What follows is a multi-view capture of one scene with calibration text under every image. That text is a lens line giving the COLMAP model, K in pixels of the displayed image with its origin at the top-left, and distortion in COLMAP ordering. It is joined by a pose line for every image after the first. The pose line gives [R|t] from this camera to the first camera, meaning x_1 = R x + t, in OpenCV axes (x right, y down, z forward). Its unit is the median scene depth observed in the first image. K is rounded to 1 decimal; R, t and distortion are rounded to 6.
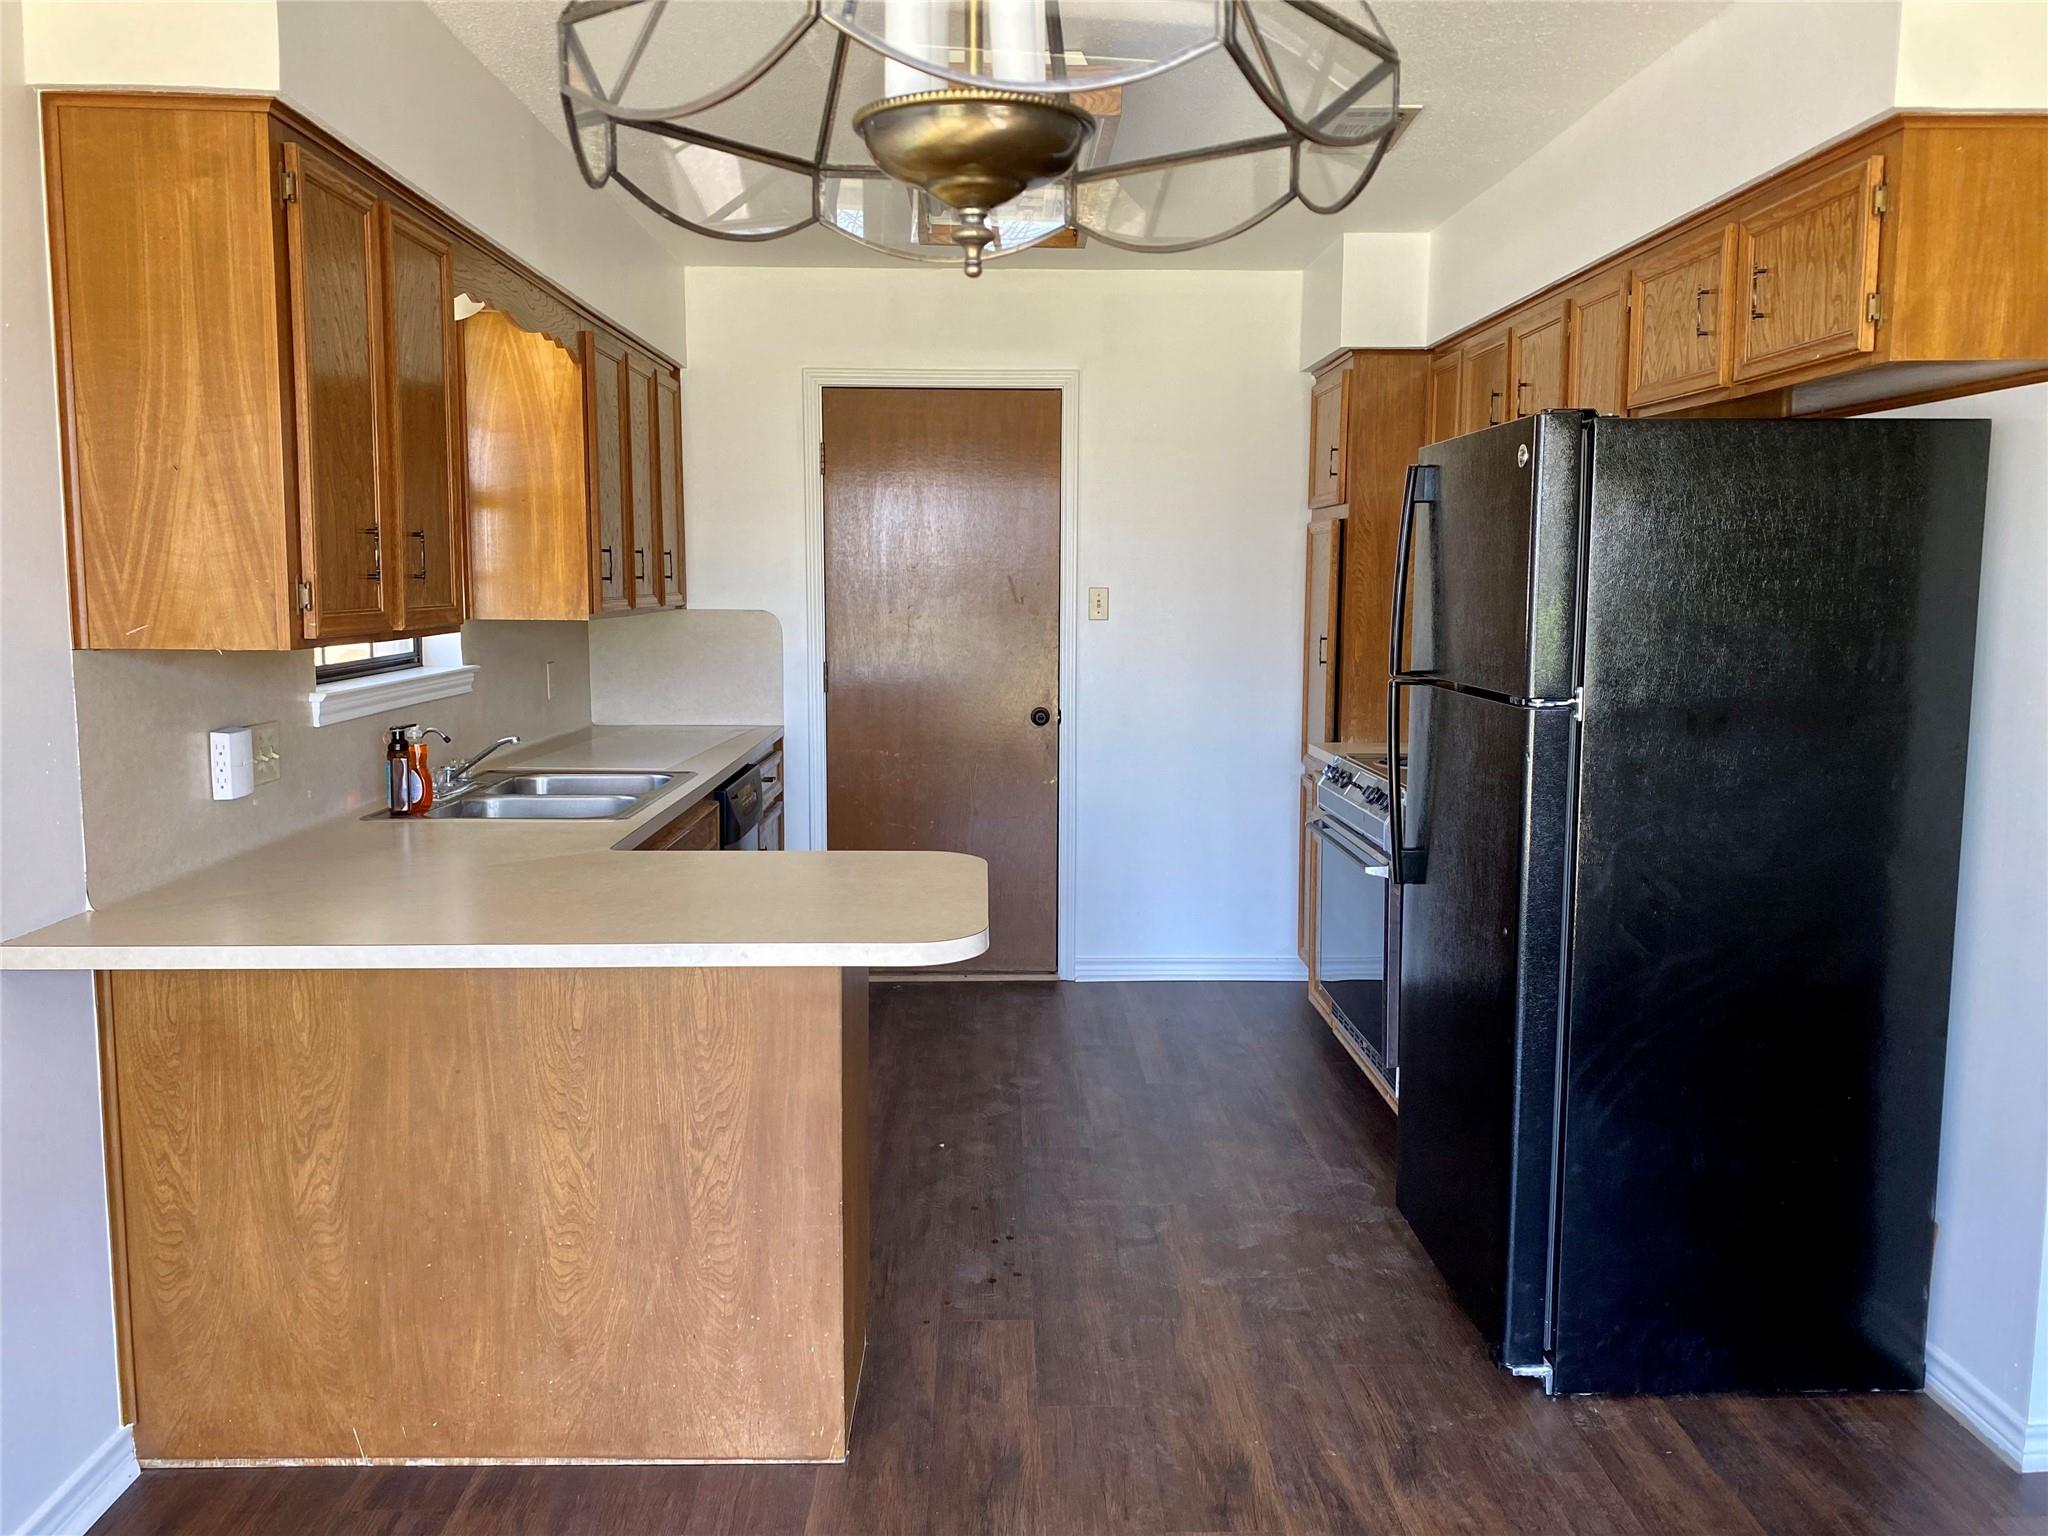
lens RADIAL K [[1560.6, 0, 1022.7], [0, 1560.6, 750.8], [0, 0, 1]] dist [0.014433, -0.019588]
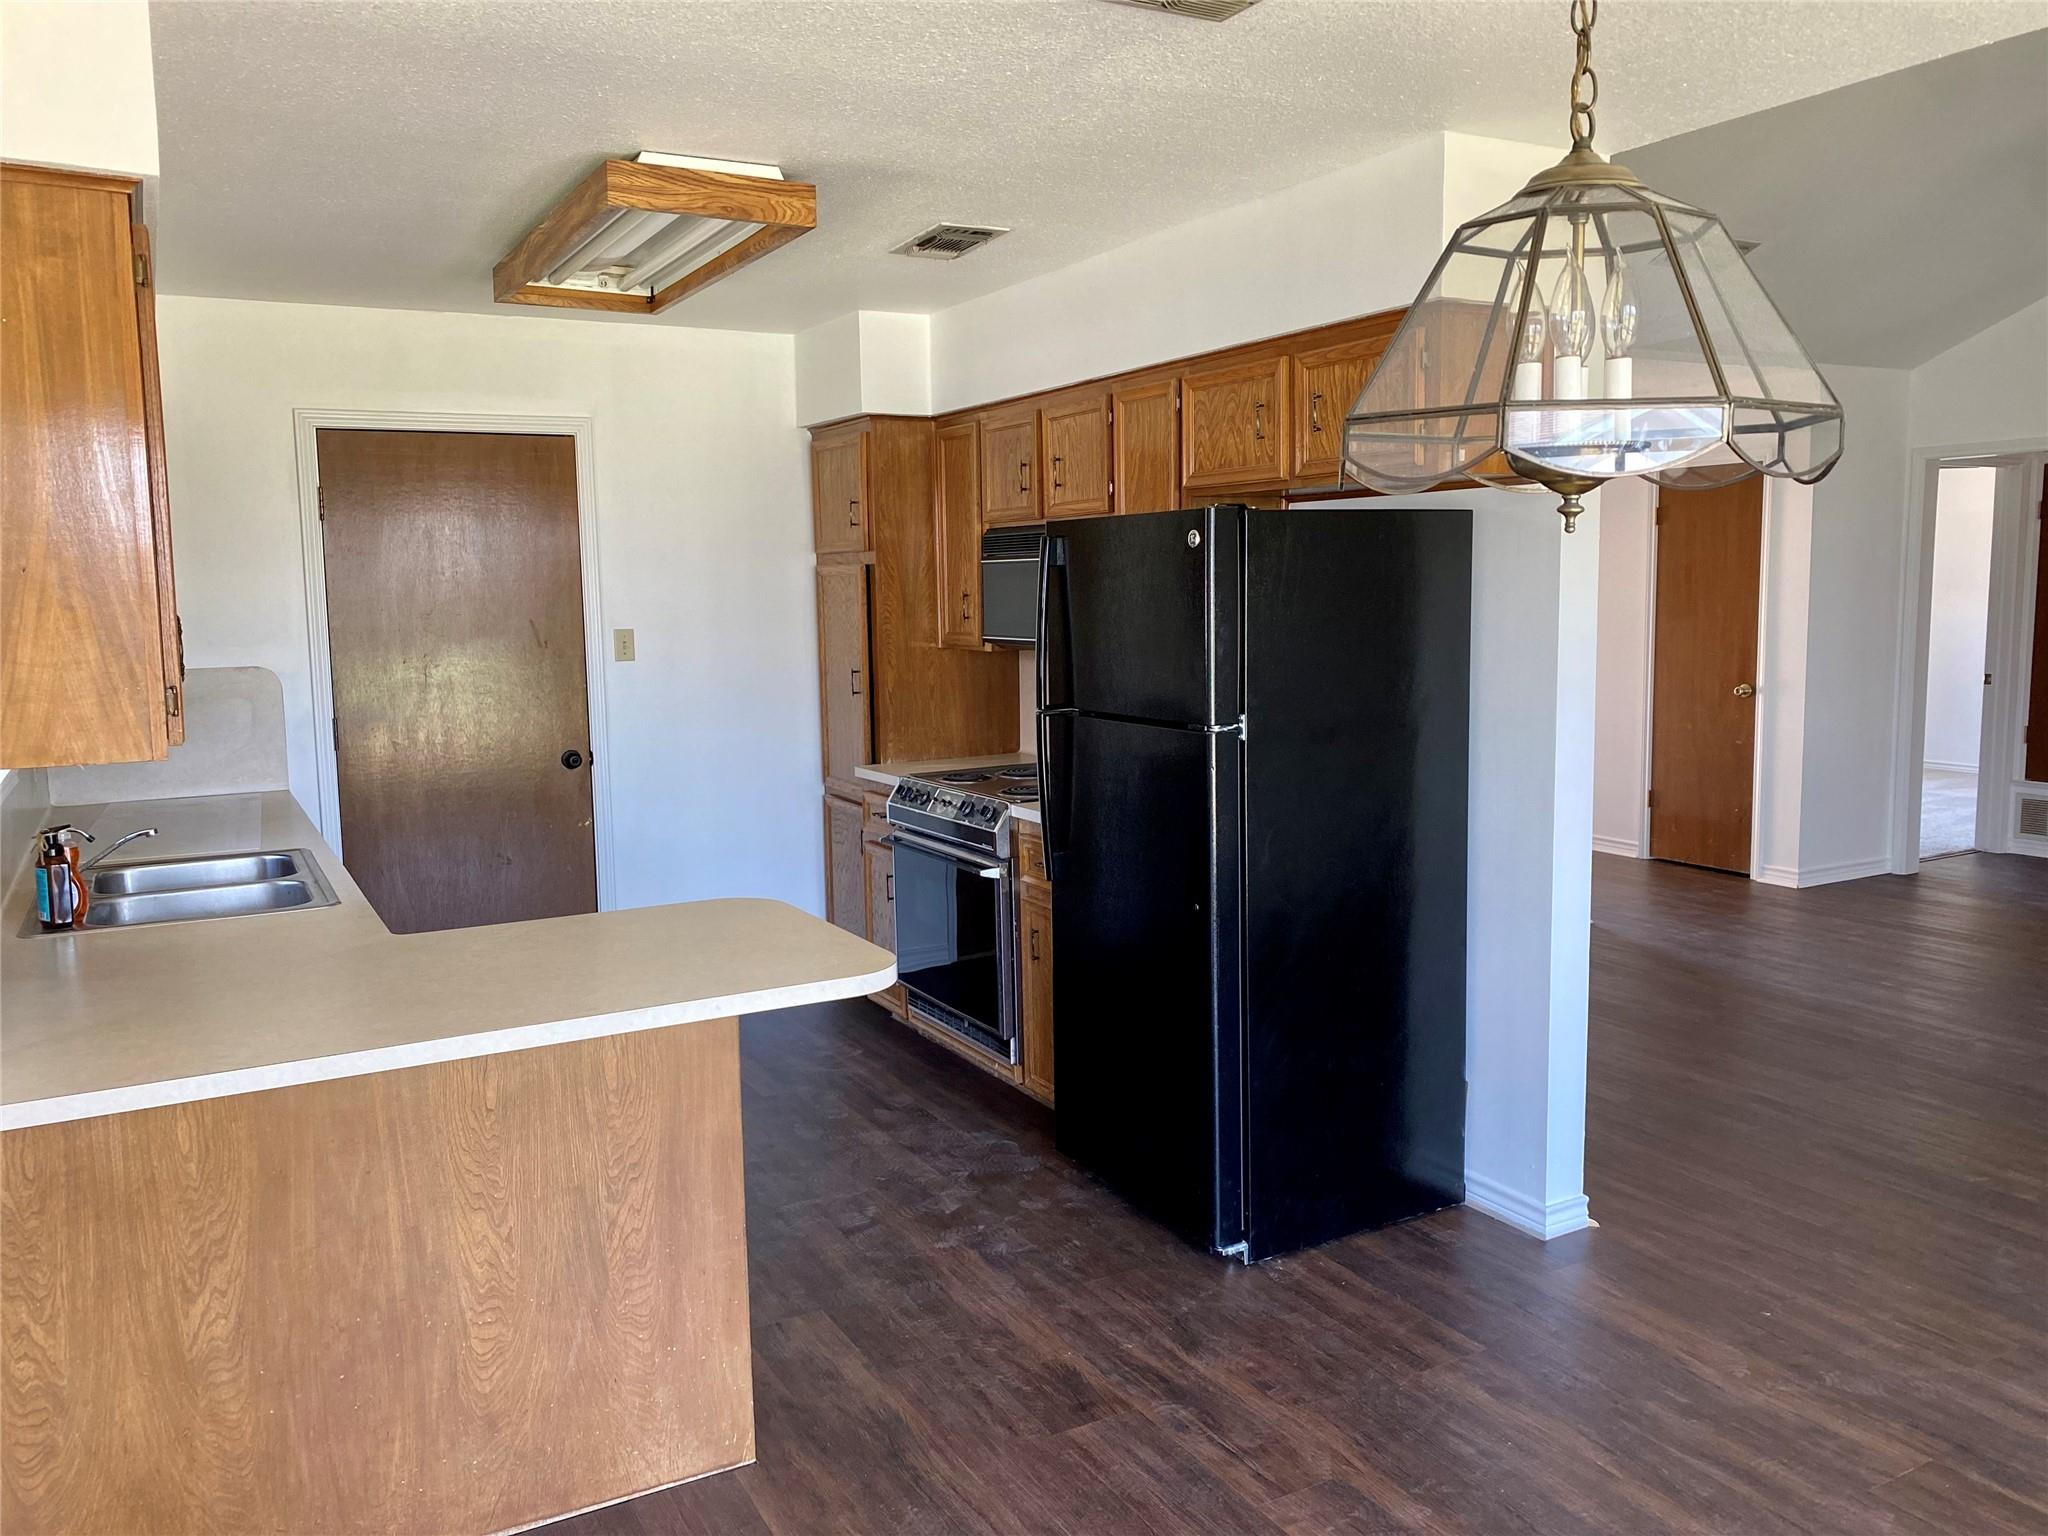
lens RADIAL K [[1560.6, 0, 1022.7], [0, 1560.6, 750.8], [0, 0, 1]] dist [0.014433, -0.019588]
pose [[0.885040, -0.069638, 0.460276, -0.426022], [0.071644, 0.997344, 0.013135, -0.043233], [-0.459968, 0.021351, 0.887679, -0.070832]]
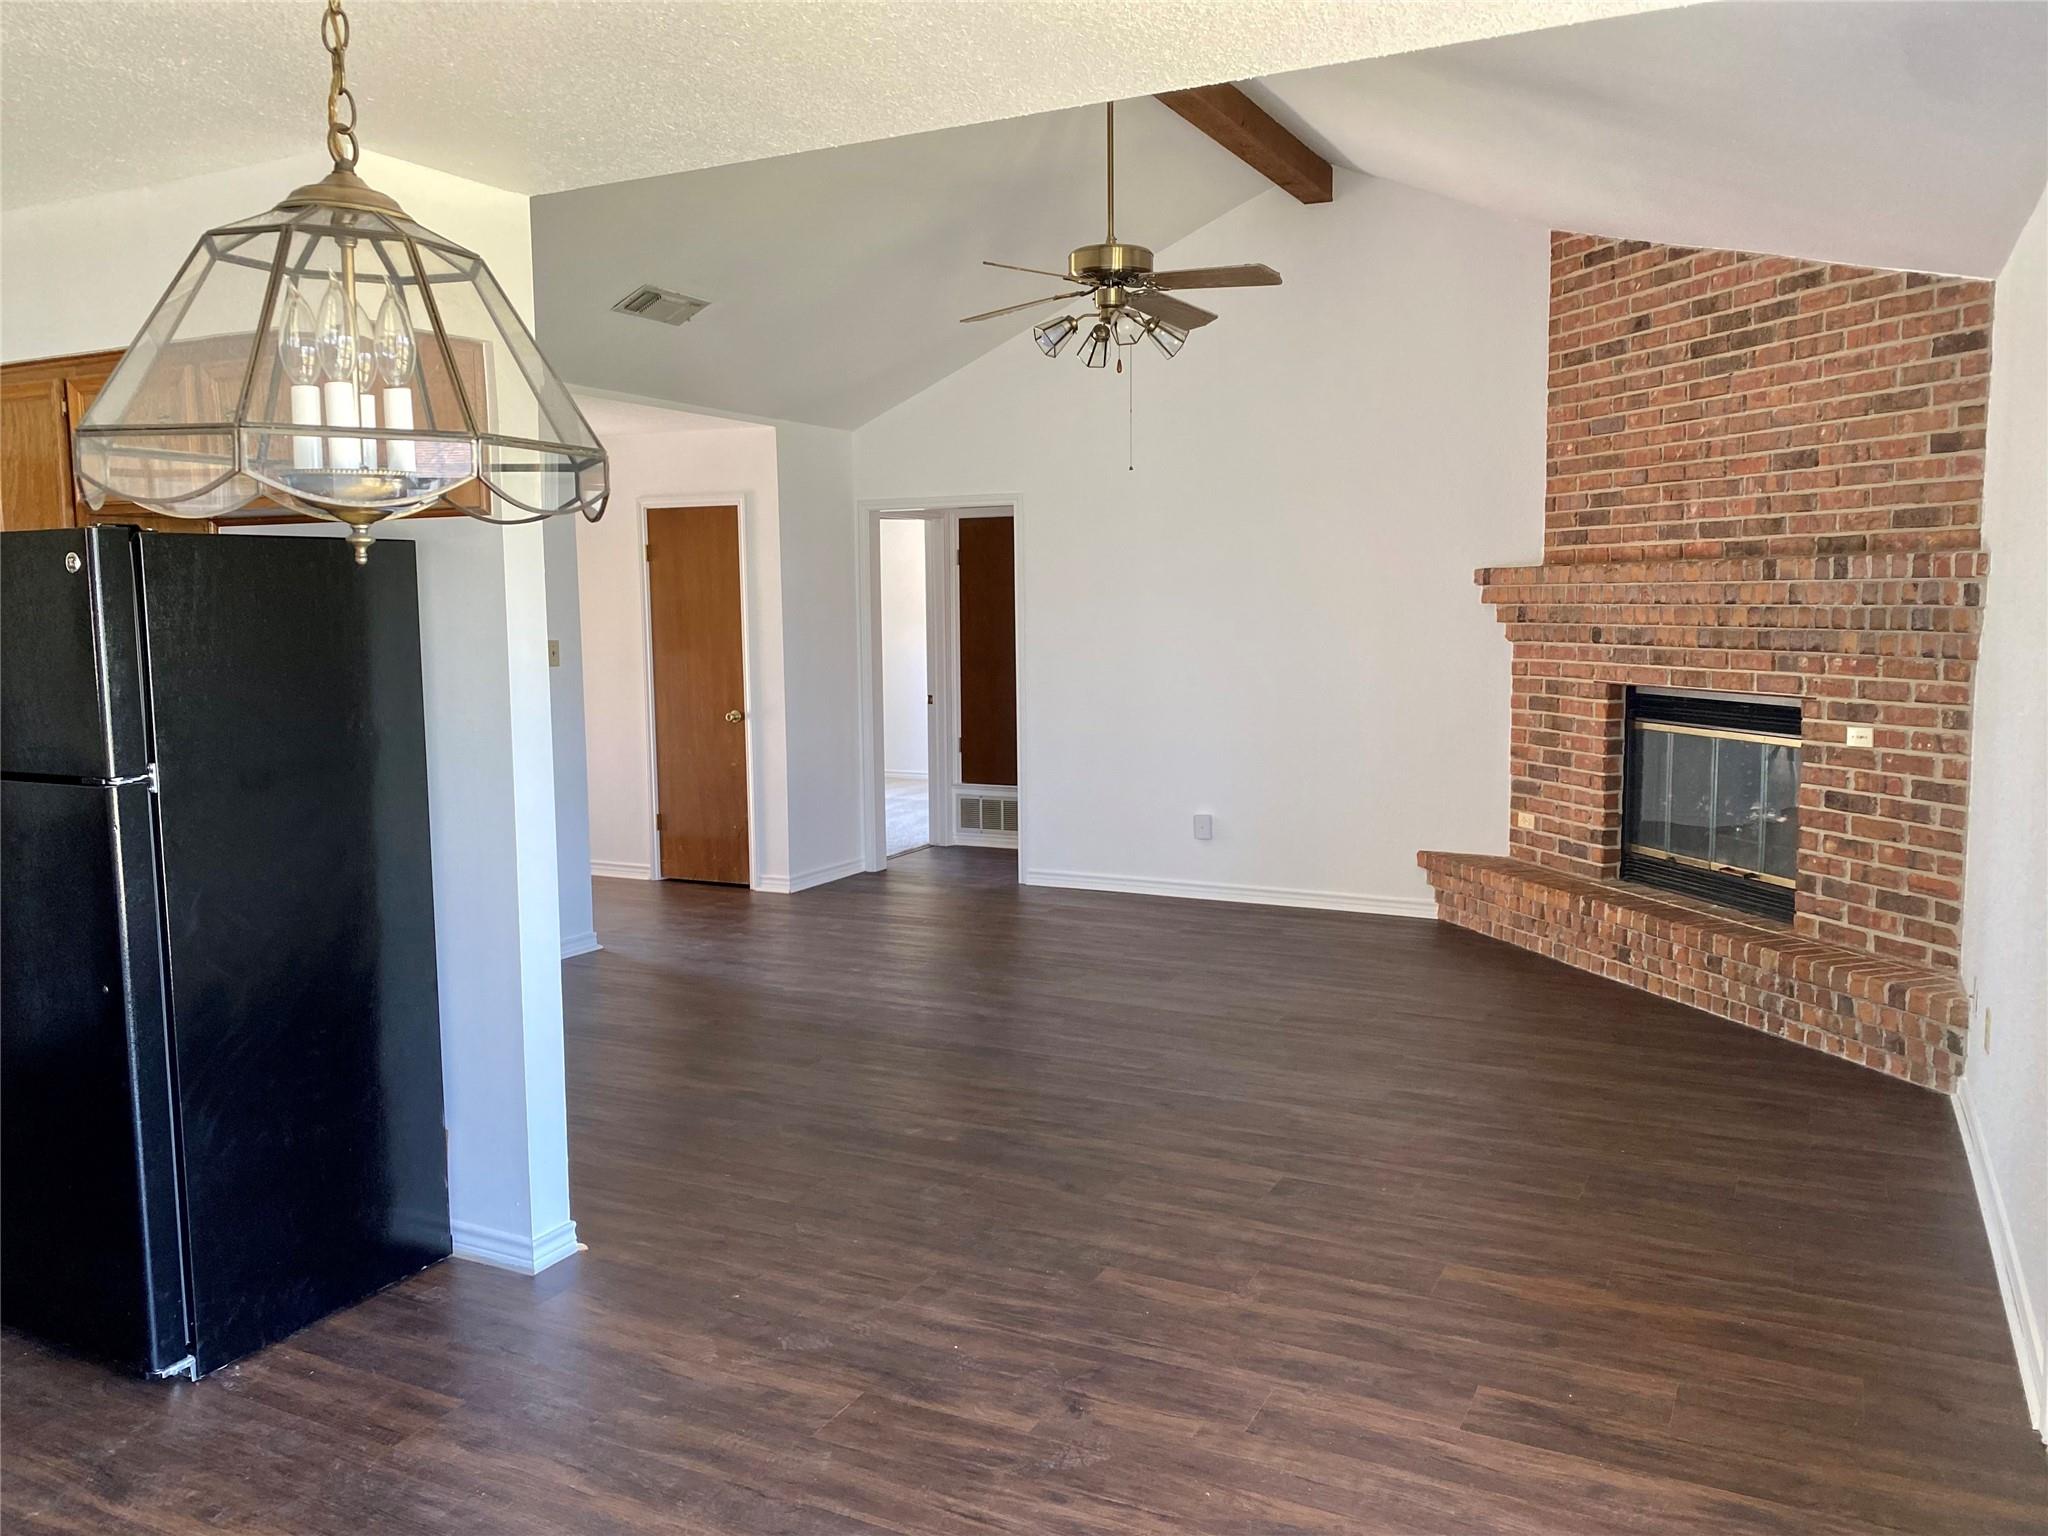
lens RADIAL K [[1560.6, 0, 1022.7], [0, 1560.6, 750.8], [0, 0, 1]] dist [0.014433, -0.019588]
pose [[0.471736, -0.093820, 0.876734, -0.368958], [0.108910, 0.992909, 0.047652, -0.036398], [-0.874988, 0.073006, 0.478609, -0.118573]]
